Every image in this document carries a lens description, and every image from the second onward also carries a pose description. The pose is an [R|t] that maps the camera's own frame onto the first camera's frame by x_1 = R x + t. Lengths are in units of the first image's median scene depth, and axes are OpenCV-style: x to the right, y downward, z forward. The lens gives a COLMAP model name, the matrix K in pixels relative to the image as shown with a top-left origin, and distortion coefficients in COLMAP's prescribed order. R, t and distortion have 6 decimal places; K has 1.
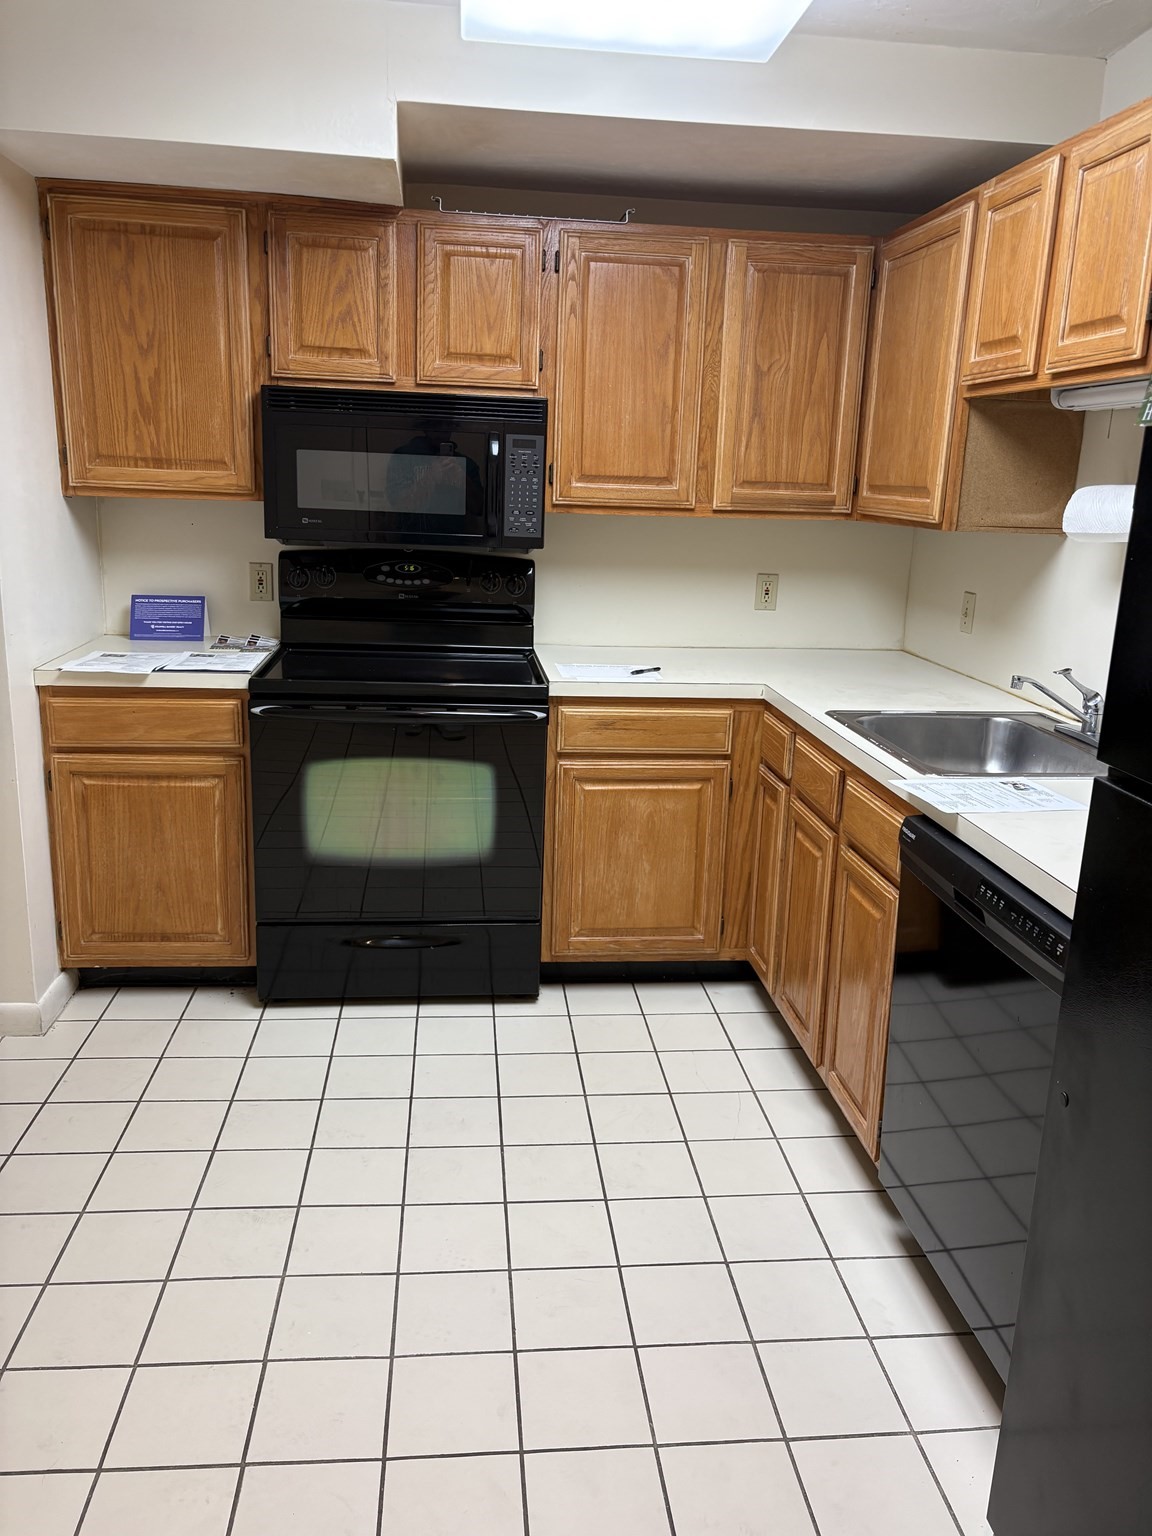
lens RADIAL K [[1165.6, 0, 576.0], [0, 1165.6, 768.0], [0, 0, 1]] dist [0.012422, -0.001306]
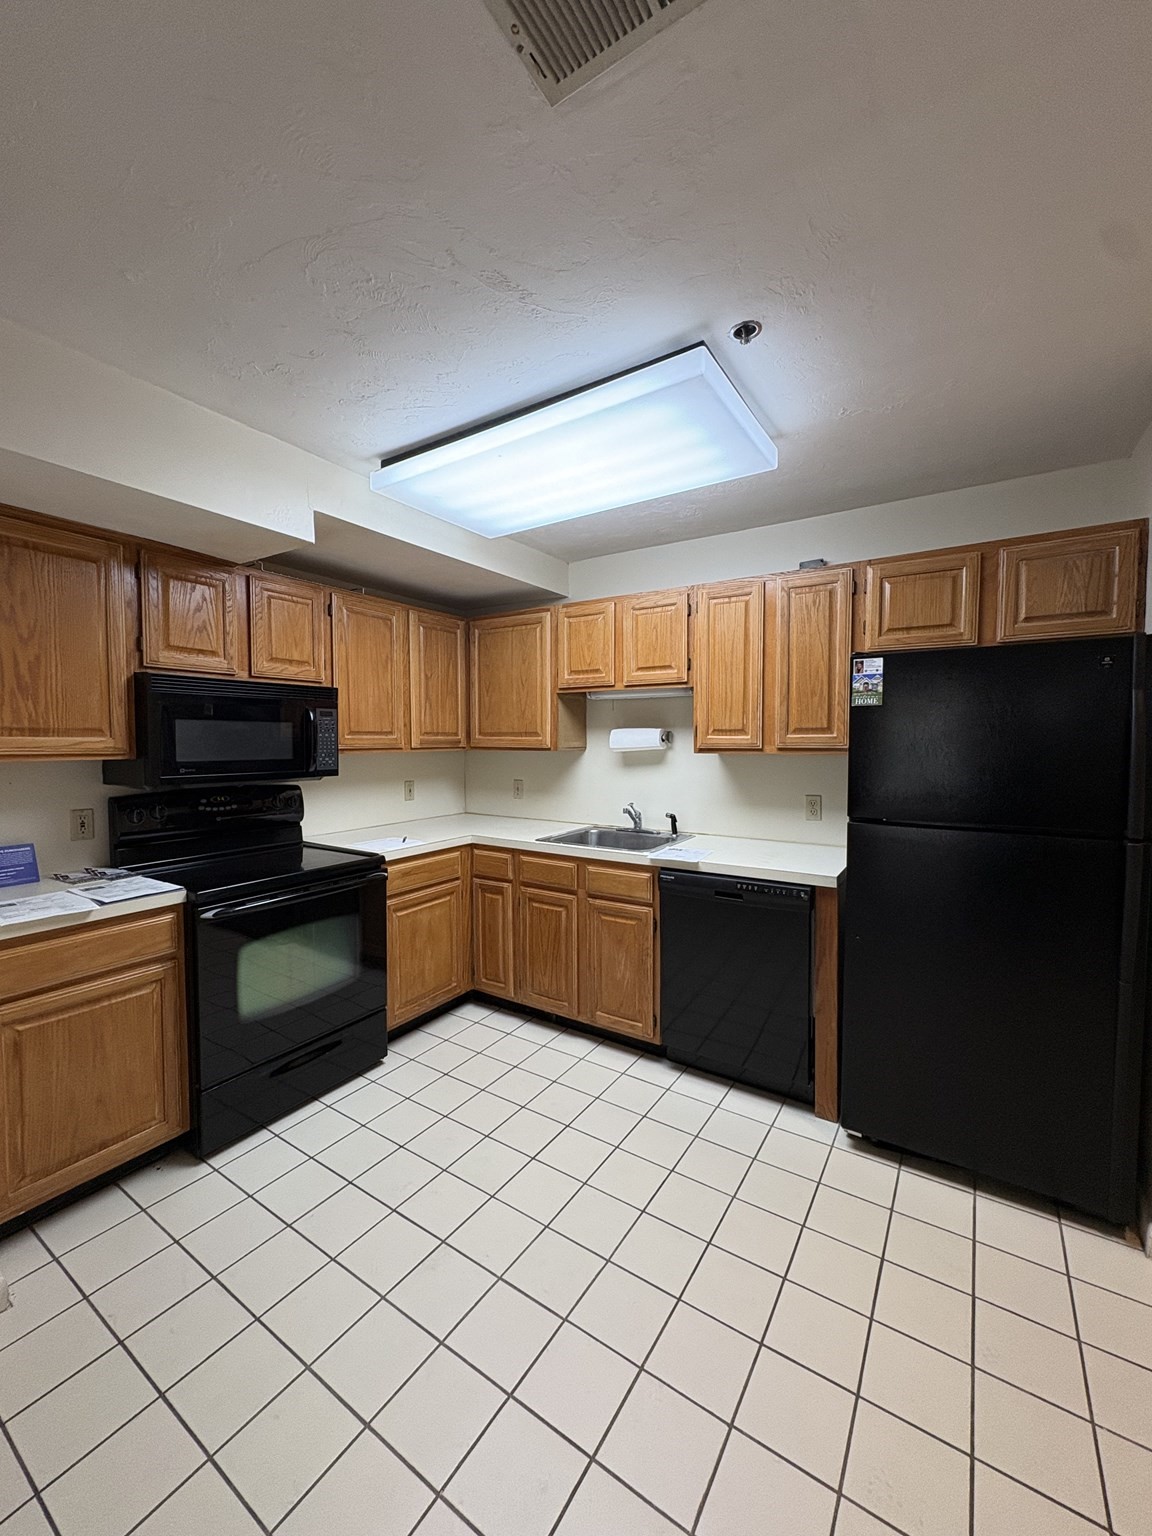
lens RADIAL K [[612.2, 0, 576.0], [0, 612.2, 768.0], [0, 0, 1]] dist [-0.001059, -0.000016]
pose [[0.629816, -0.074188, 0.773194, -0.491924], [0.212423, 0.973932, -0.079583, -0.063220], [-0.747134, 0.214366, 0.629157, 0.221386]]
